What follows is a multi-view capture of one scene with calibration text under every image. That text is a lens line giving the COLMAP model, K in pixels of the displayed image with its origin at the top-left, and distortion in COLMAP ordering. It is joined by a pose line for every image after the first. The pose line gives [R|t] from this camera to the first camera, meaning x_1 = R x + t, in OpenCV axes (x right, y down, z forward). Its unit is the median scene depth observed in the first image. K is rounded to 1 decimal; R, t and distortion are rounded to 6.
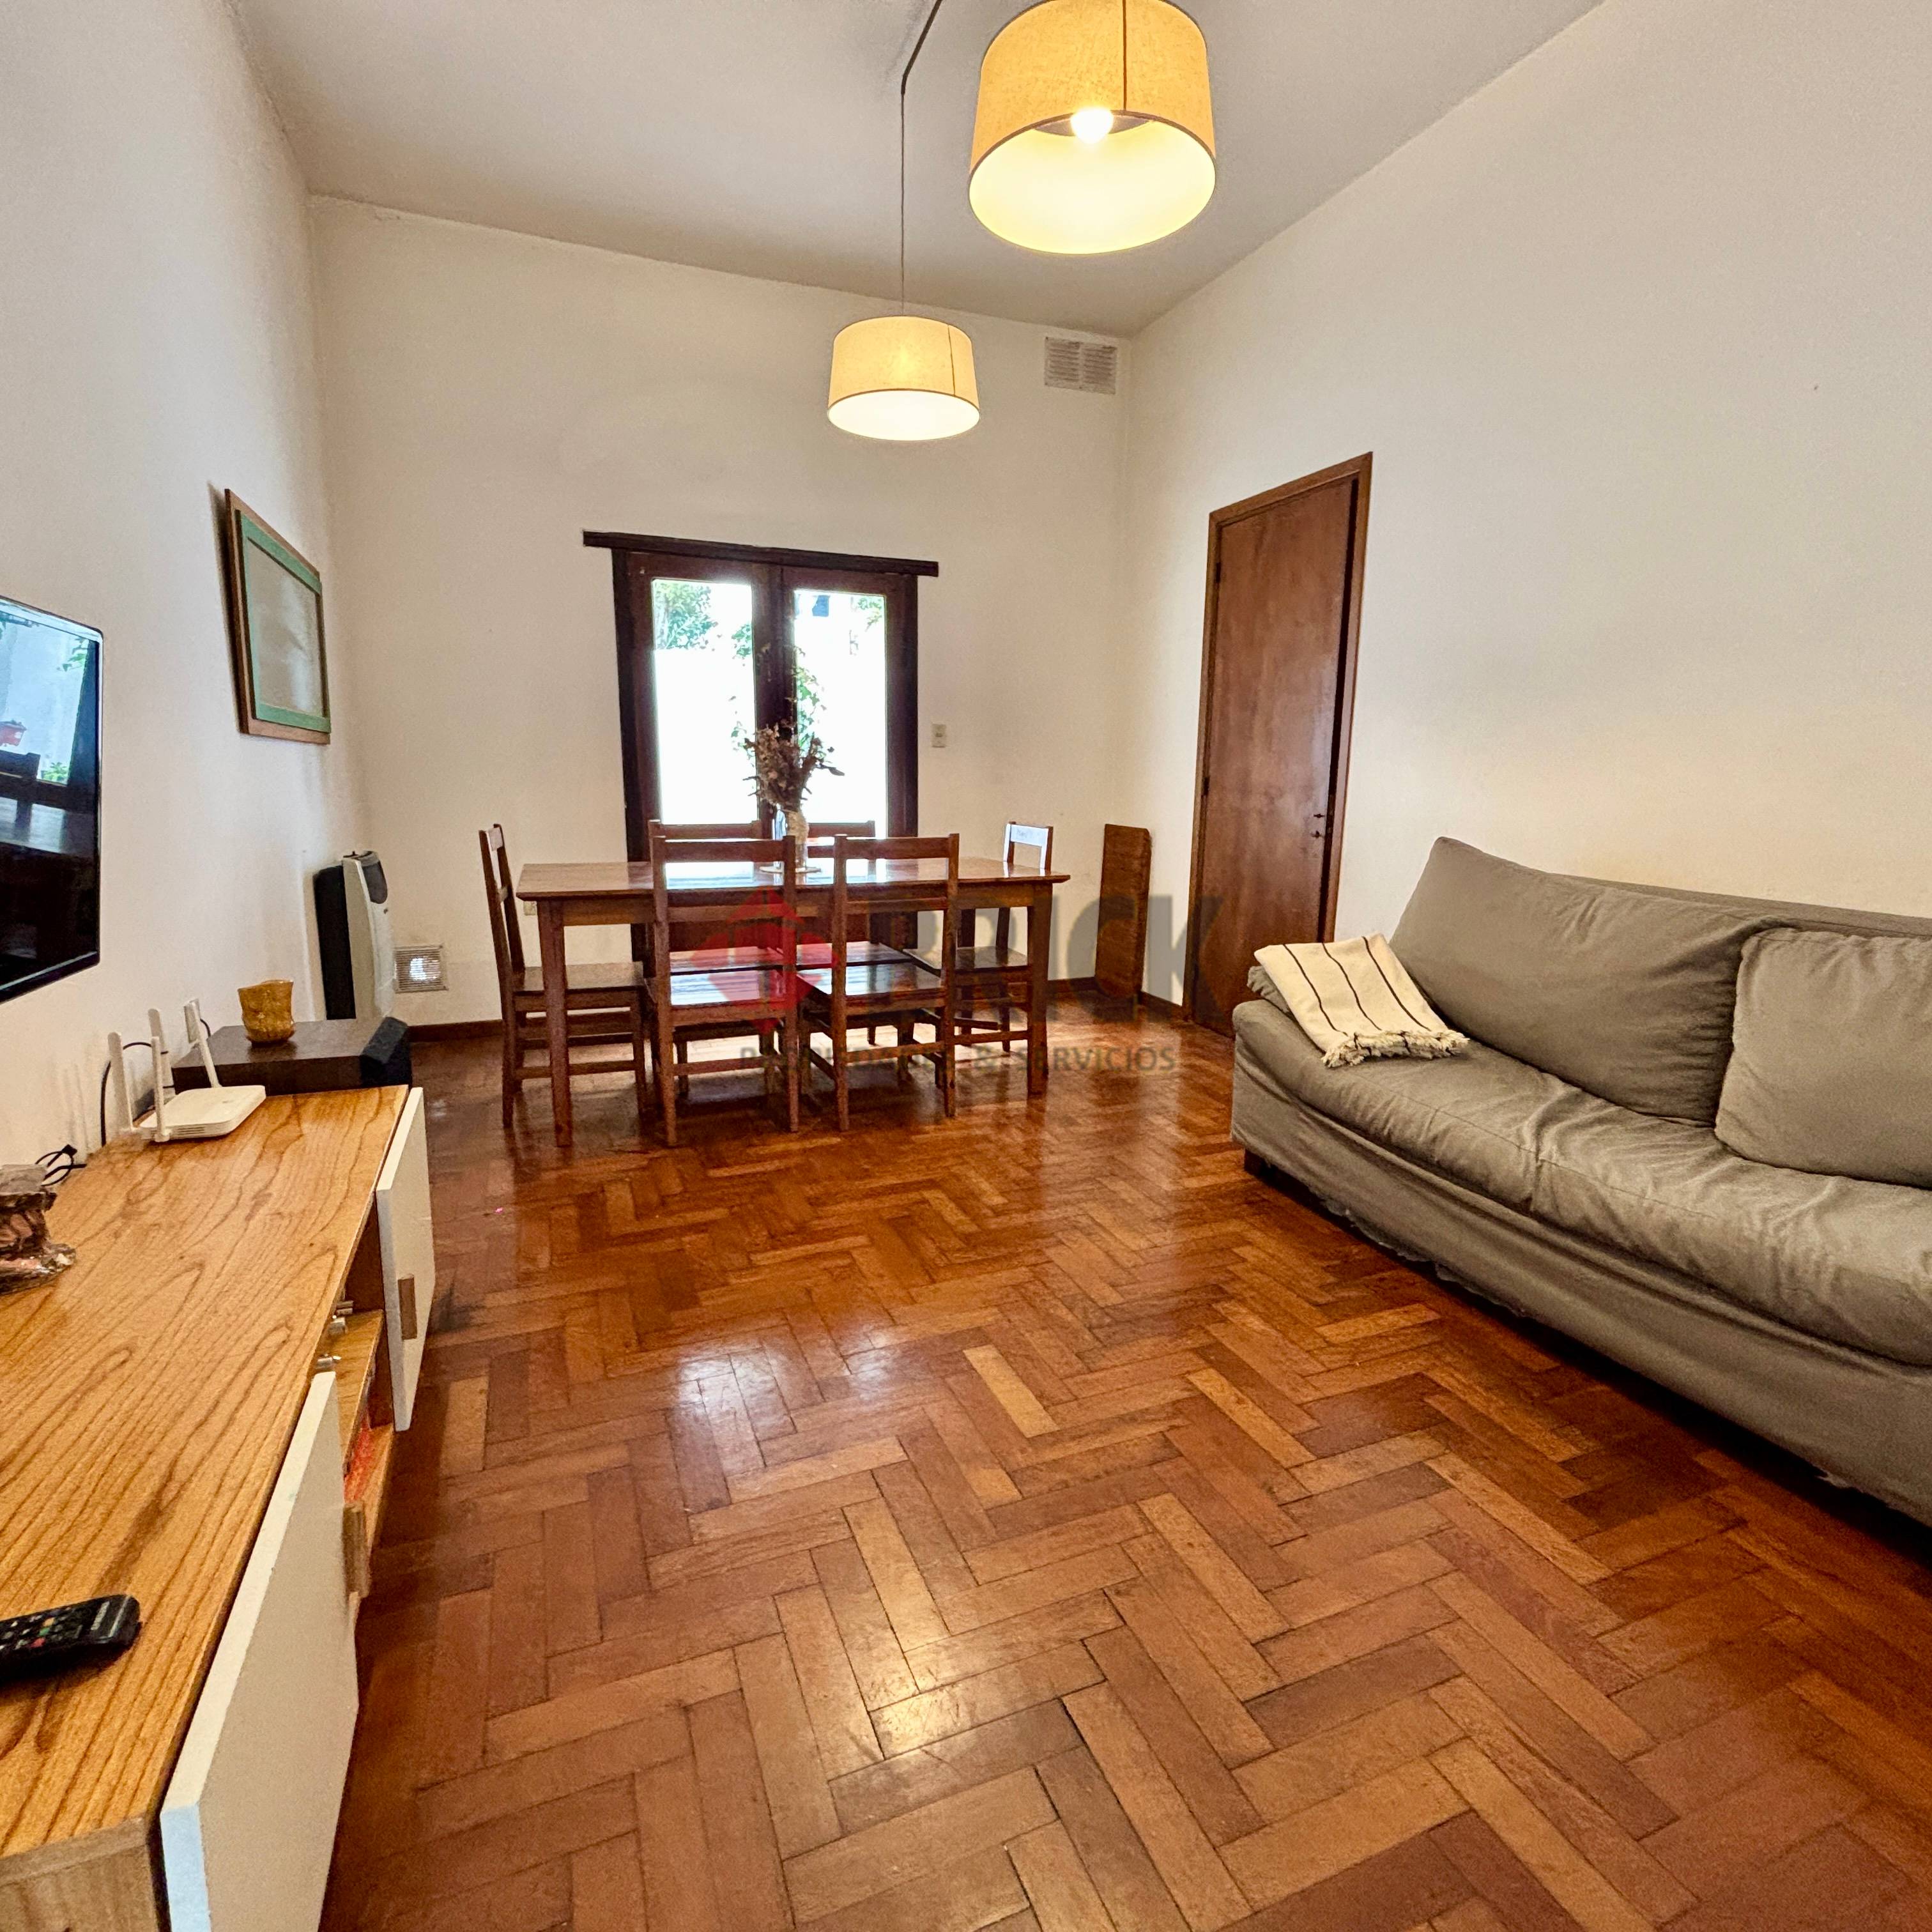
lens RADIAL K [[1041.7, 0, 960.8], [0, 1041.7, 962.0], [0, 0, 1]] dist [-0.003685, 0.000739]
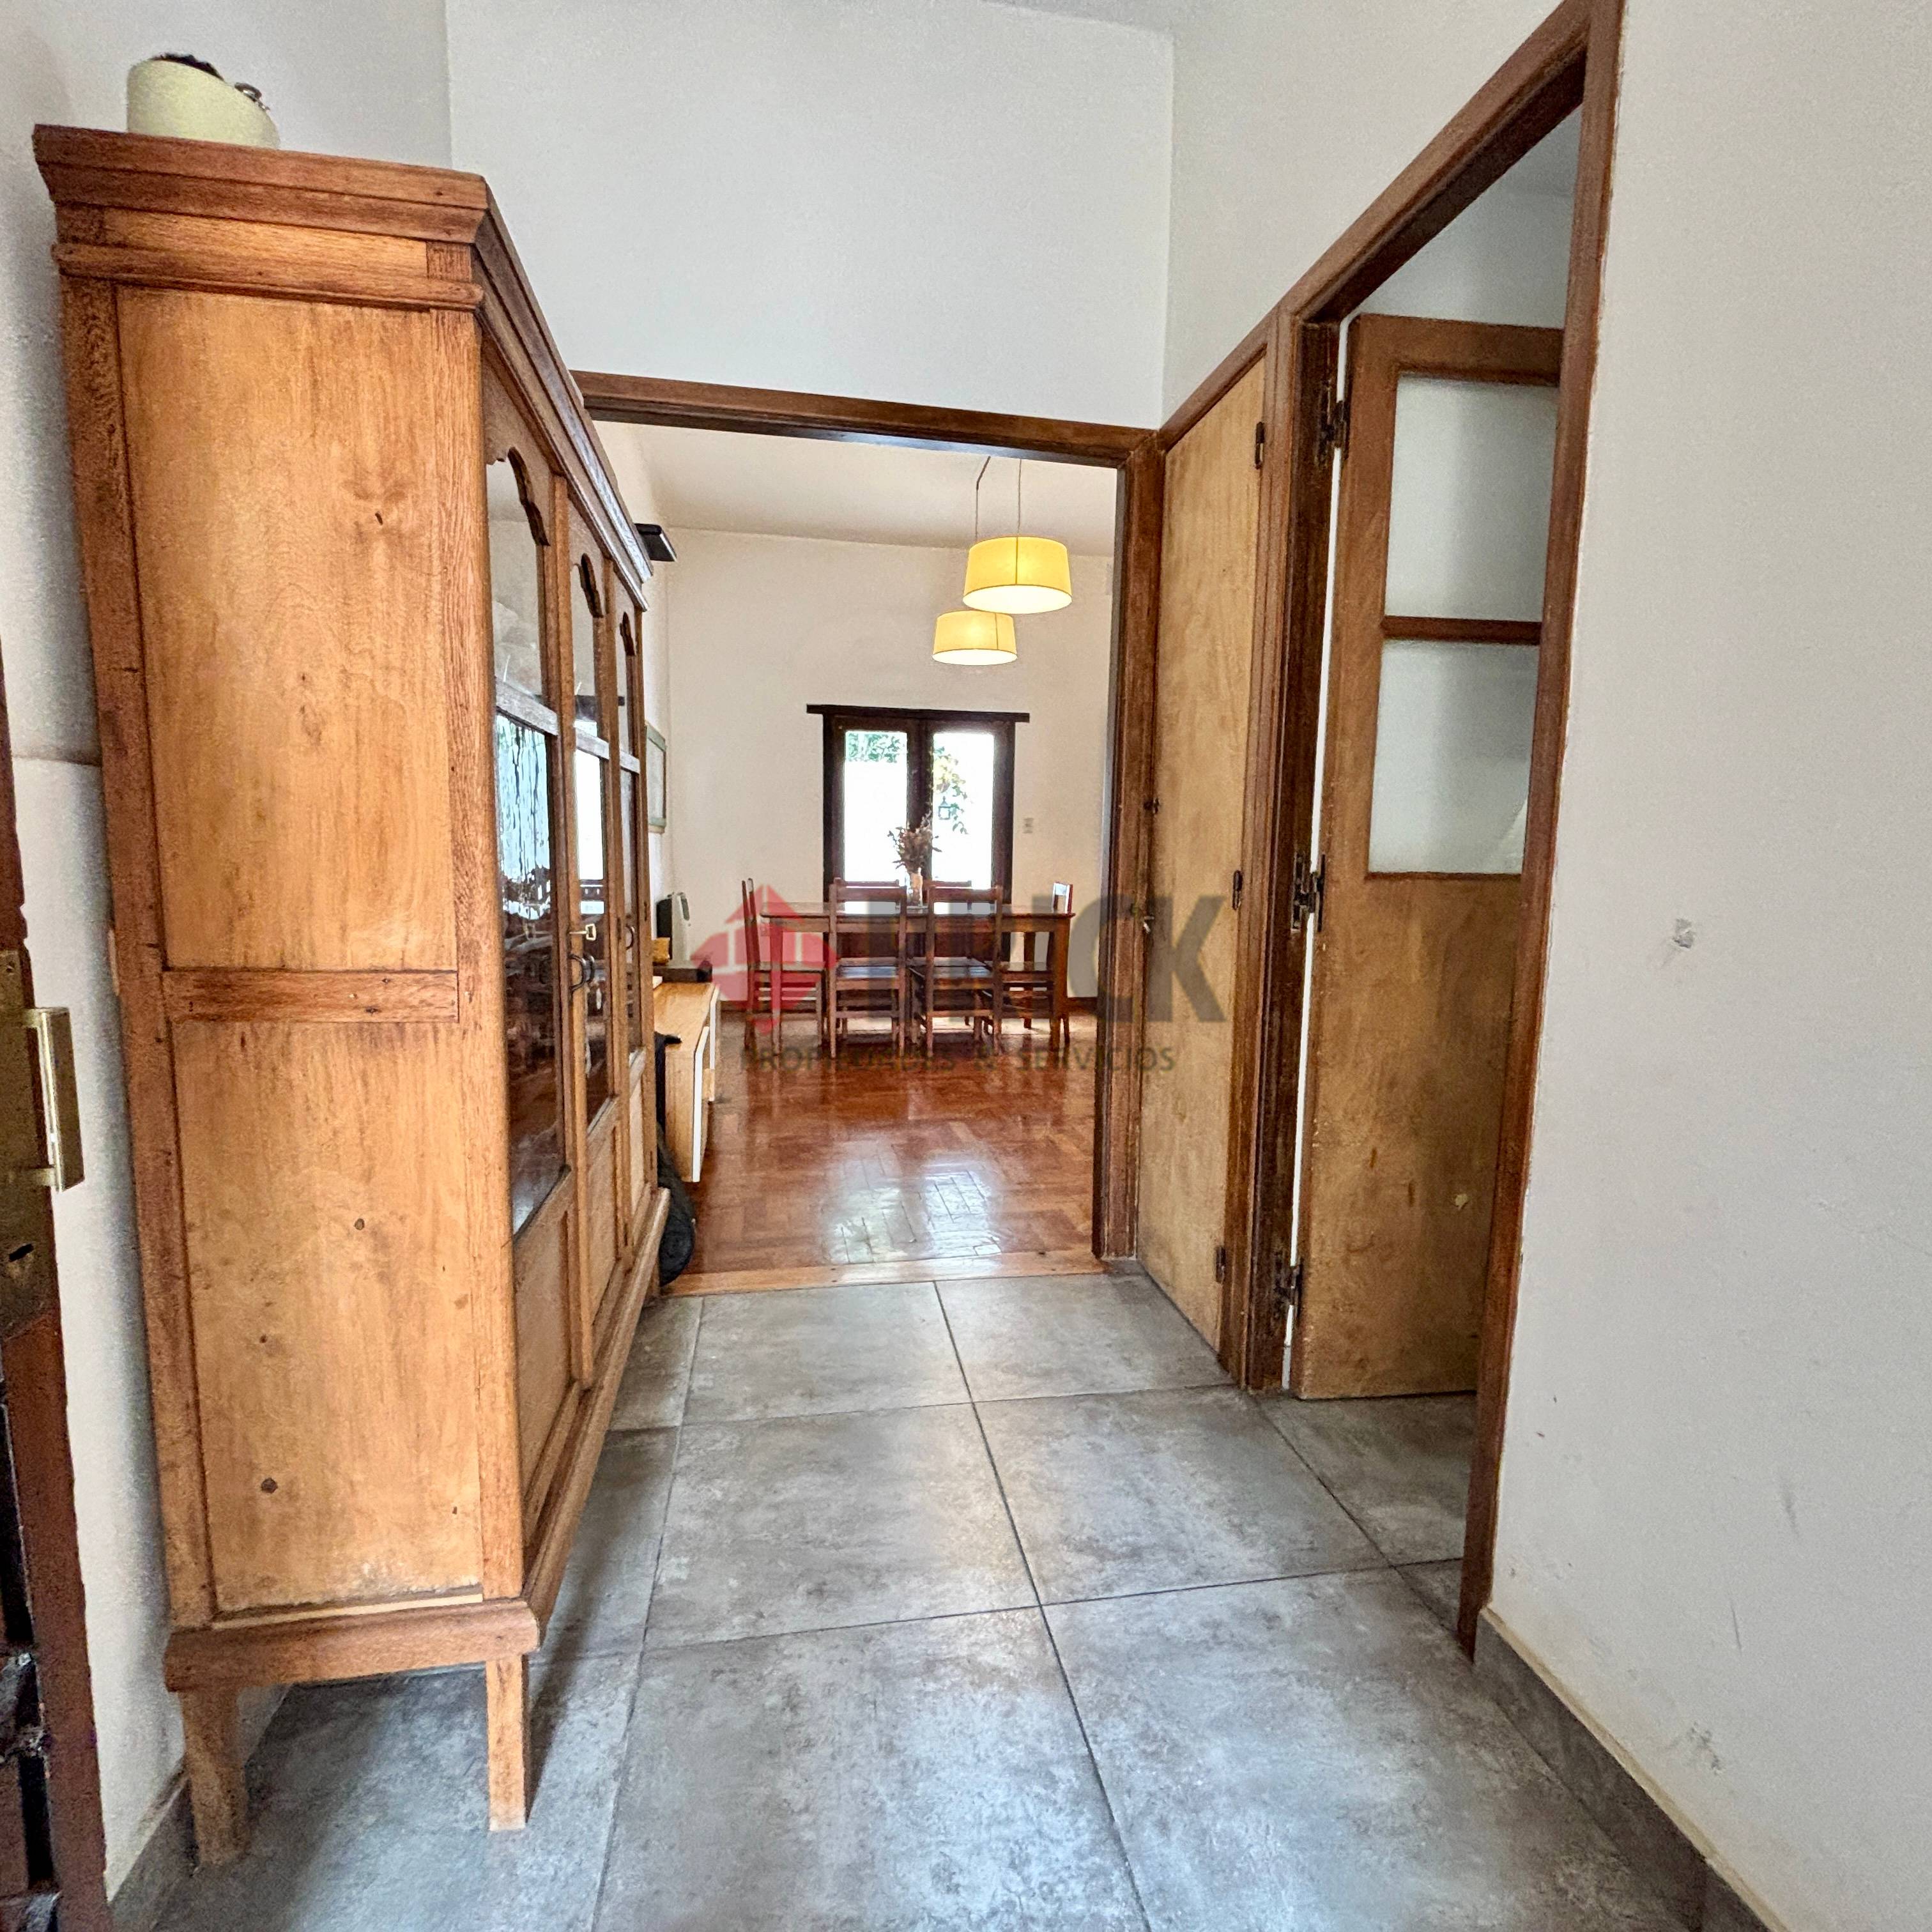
lens RADIAL K [[1041.7, 0, 960.8], [0, 1041.7, 971.9], [0, 0, 1]] dist [-0.003685, 0.000739]
pose [[0.978719, 0.030102, -0.202986, 0.287821], [-0.041480, 0.997783, -0.052037, 0.110292], [0.200969, 0.059349, 0.977798, -0.696308]]
